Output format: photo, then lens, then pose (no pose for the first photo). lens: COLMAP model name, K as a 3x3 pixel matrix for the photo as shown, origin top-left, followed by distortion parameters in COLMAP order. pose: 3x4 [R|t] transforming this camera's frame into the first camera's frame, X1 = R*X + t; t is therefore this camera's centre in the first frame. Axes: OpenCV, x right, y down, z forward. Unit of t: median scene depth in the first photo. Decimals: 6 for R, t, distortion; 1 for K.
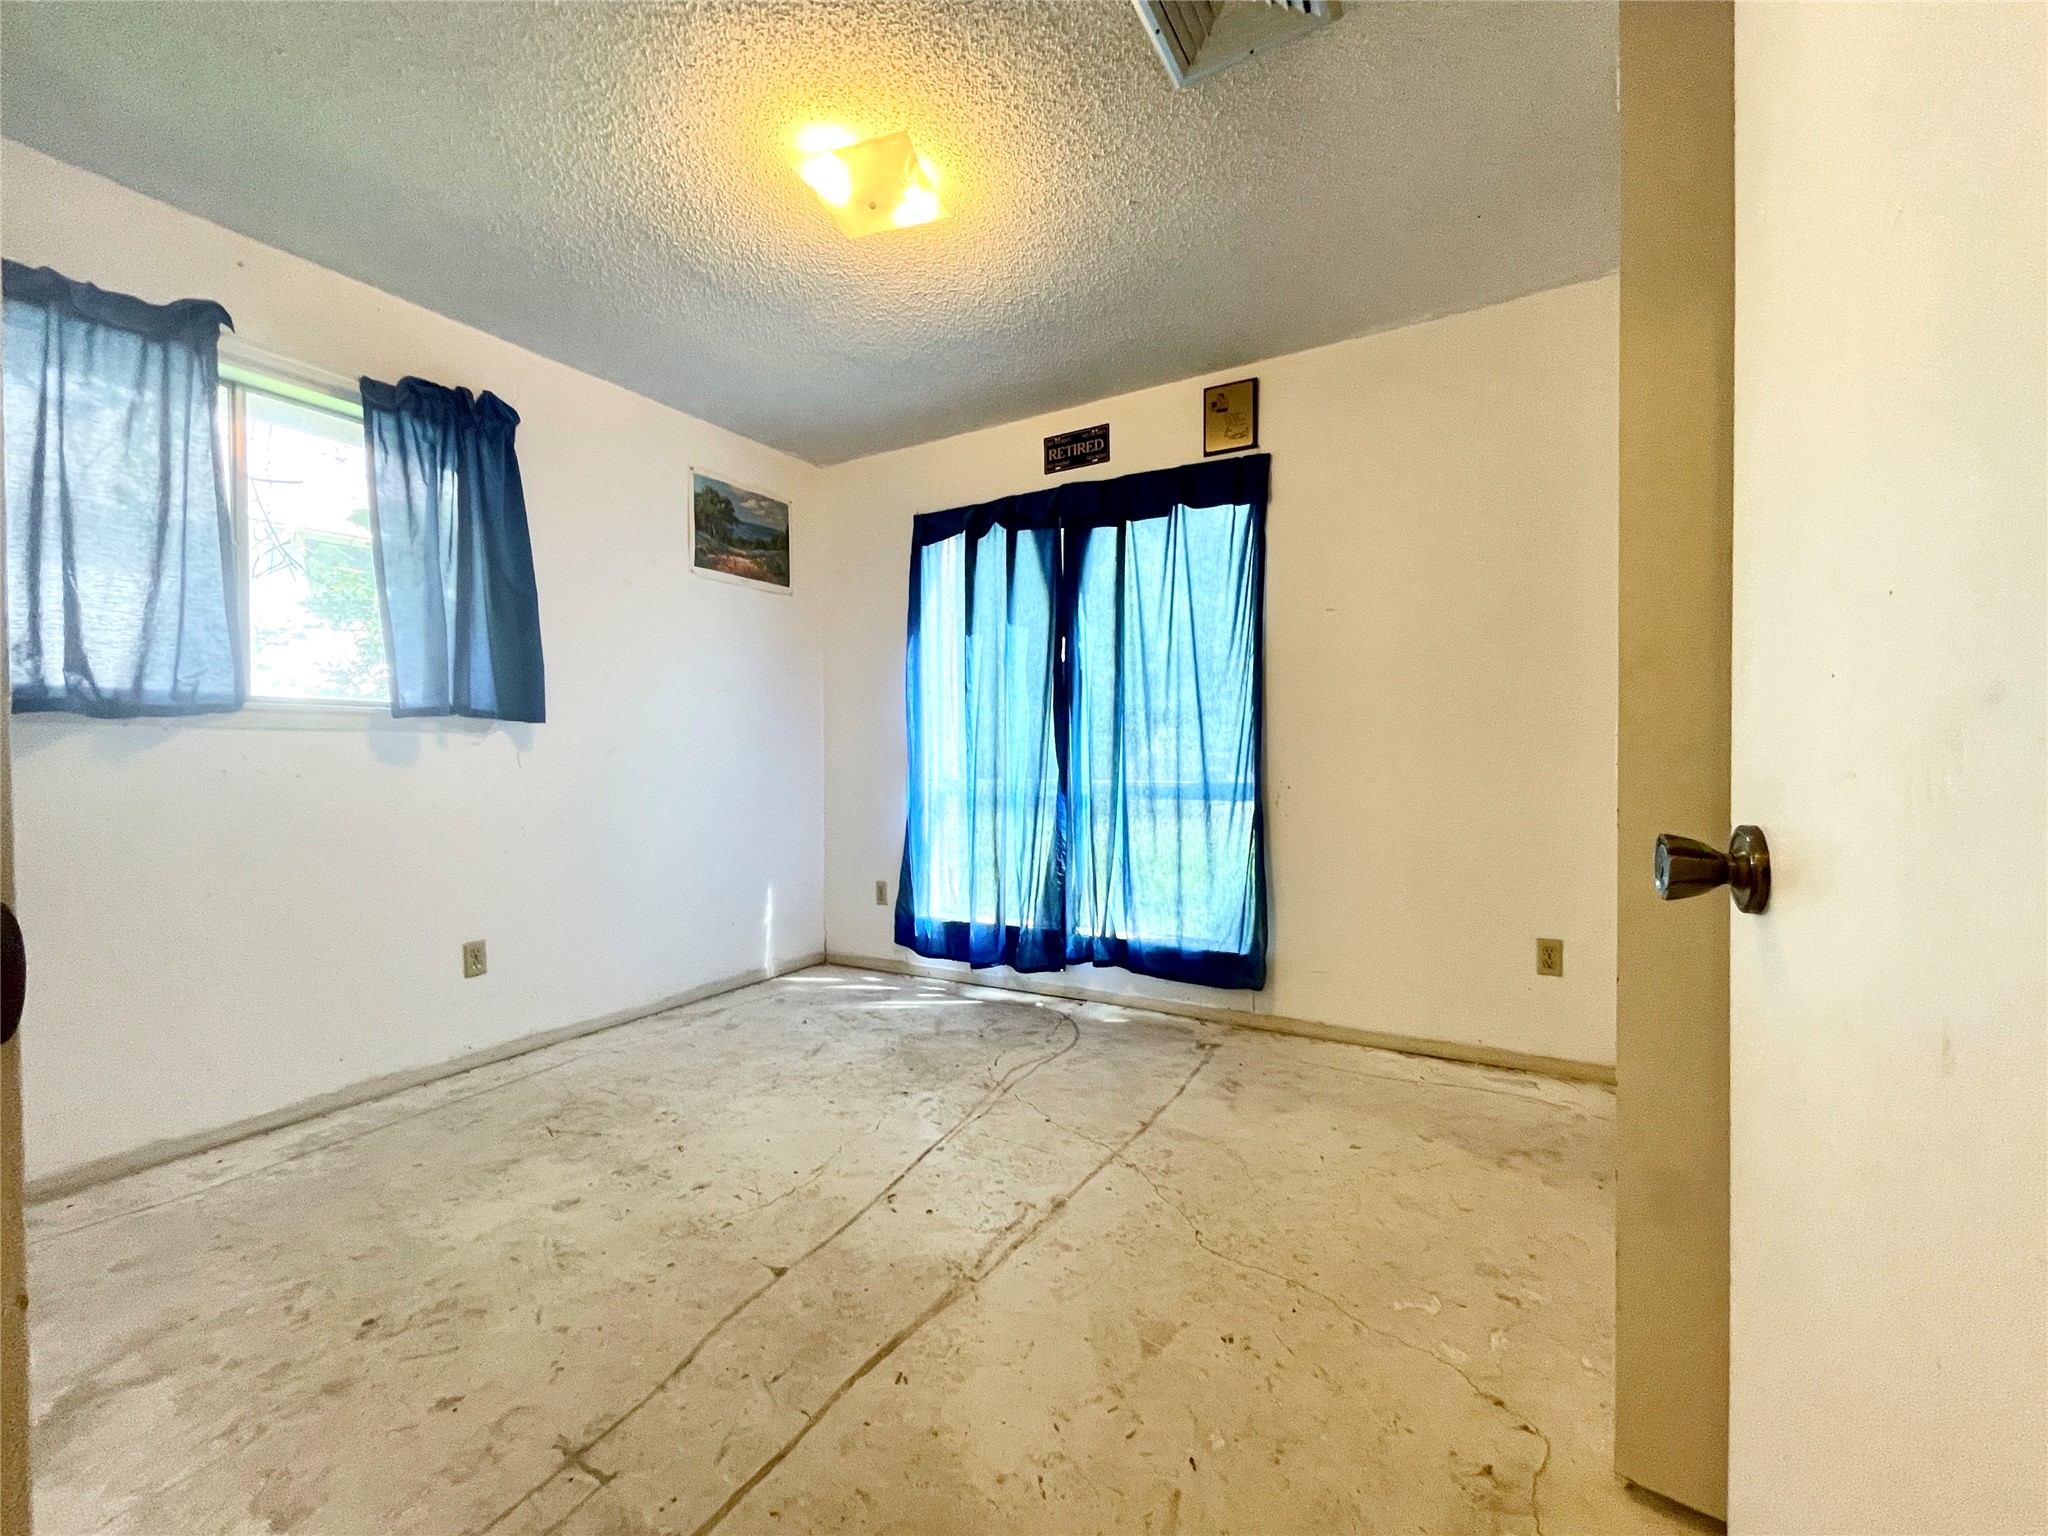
lens RADIAL K [[830.6, 0, 1024.0], [0, 830.6, 768.0], [0, 0, 1]] dist [0.001473, 0.000350]
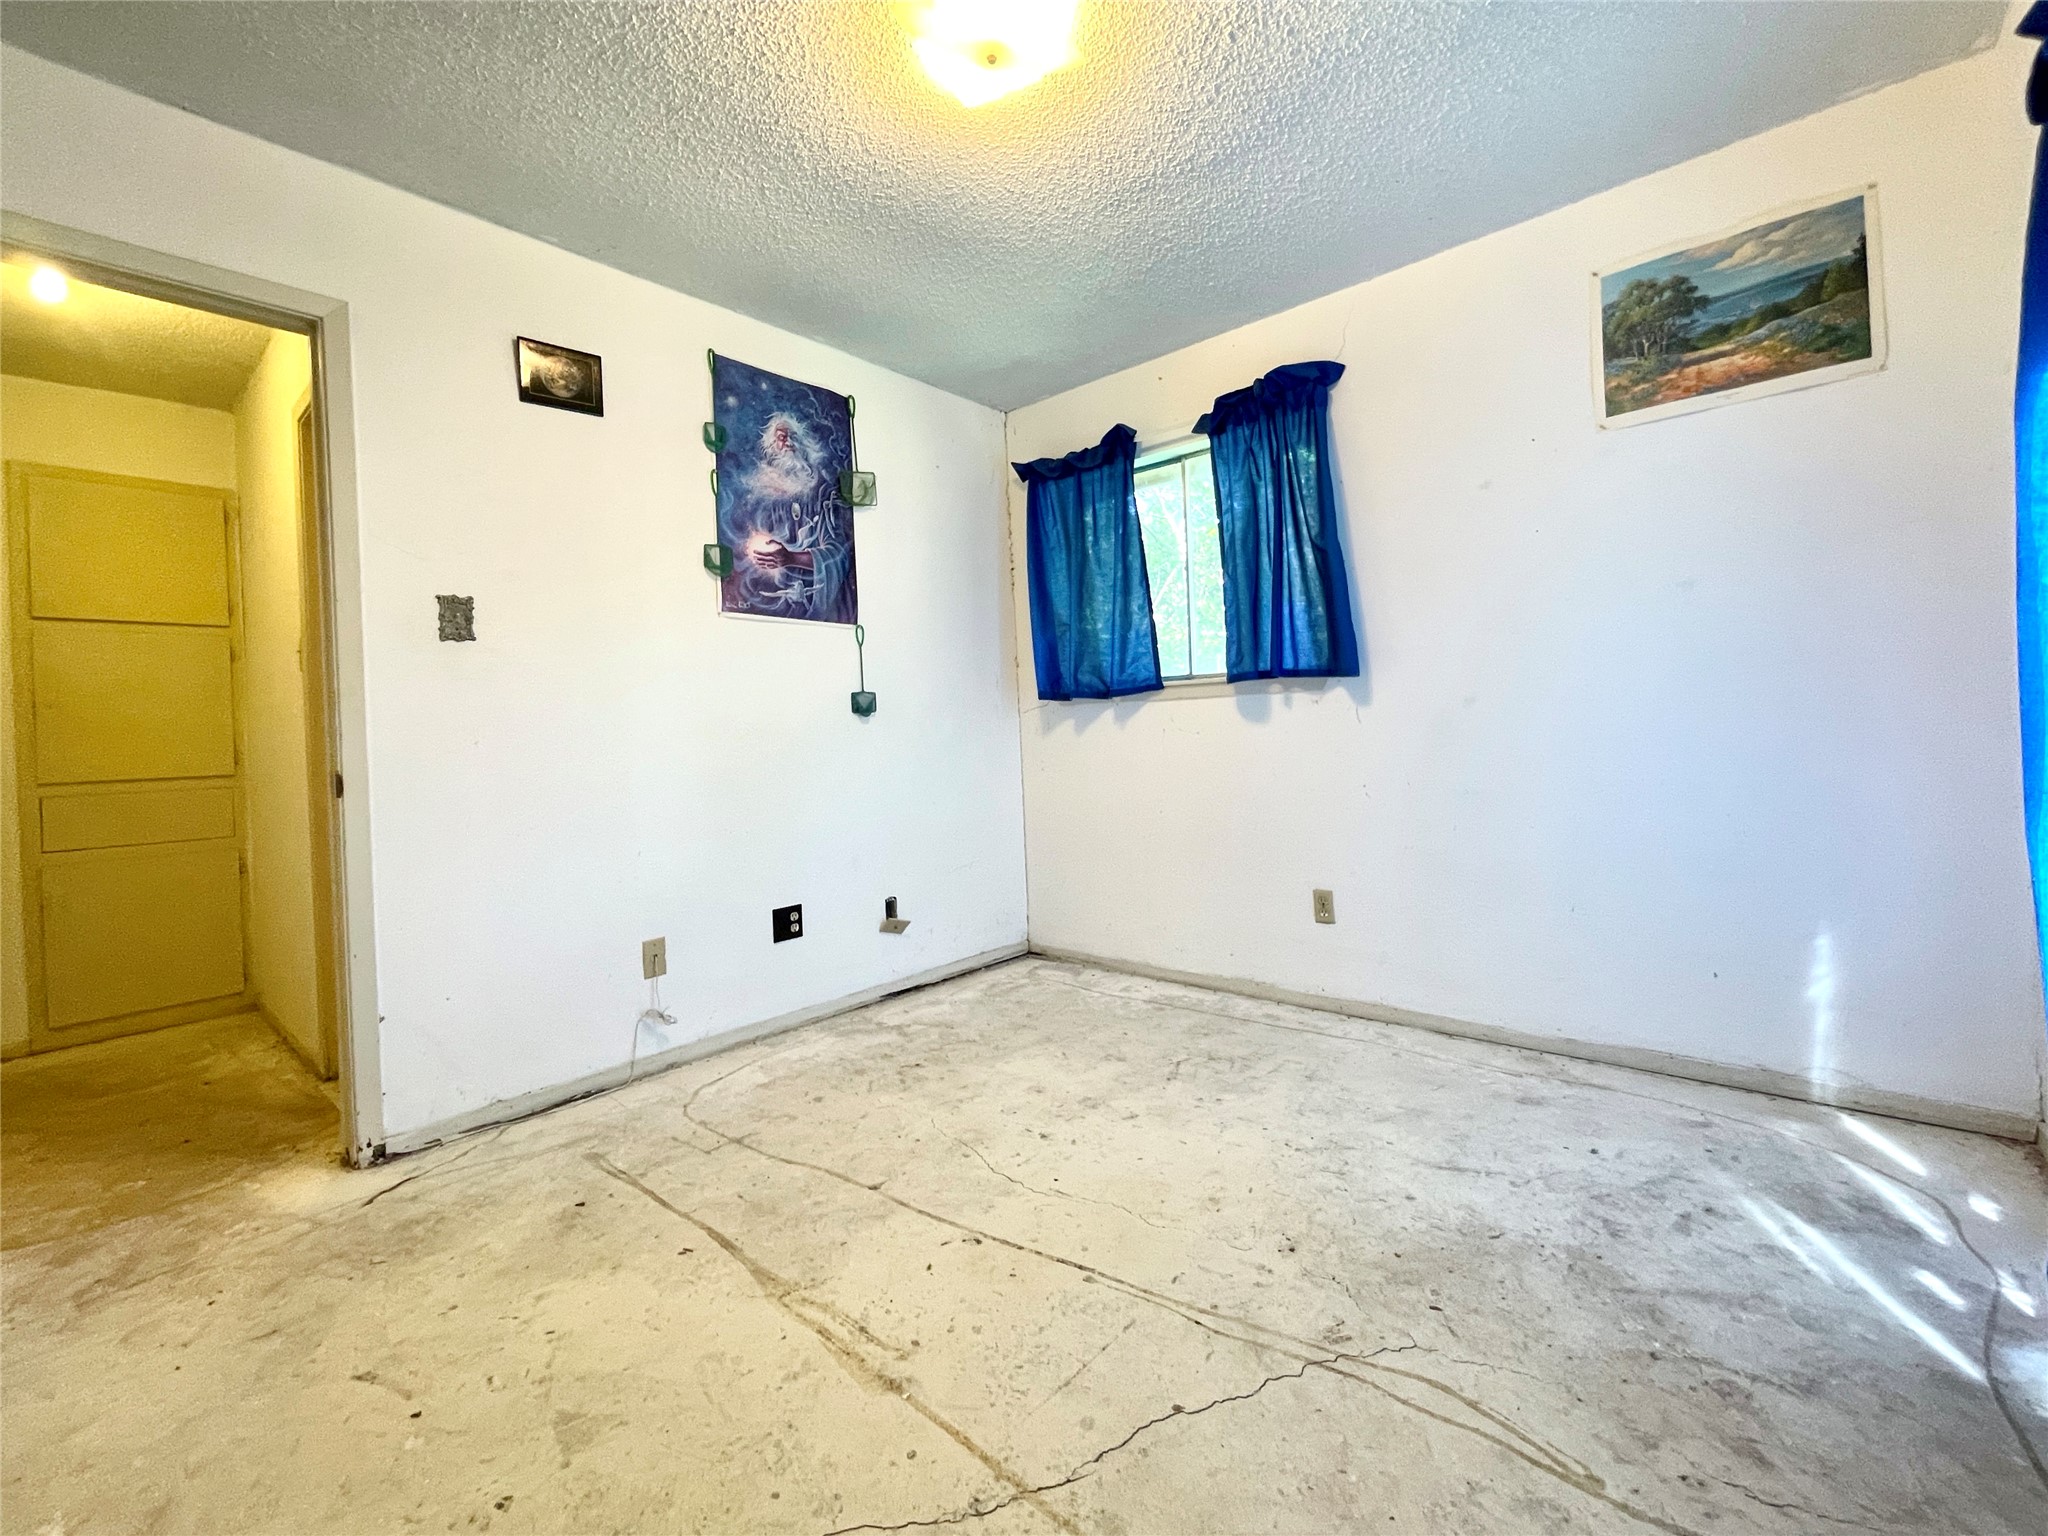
lens RADIAL K [[870.3, 0, 1026.7], [0, 870.3, 730.7], [0, 0, 1]] dist [0.001043, 0.000518]
pose [[-0.184935, 0.014965, -0.982637, 0.477414], [0.026627, 0.999593, 0.010212, -0.012745], [0.982390, -0.024276, -0.185258, 0.831405]]
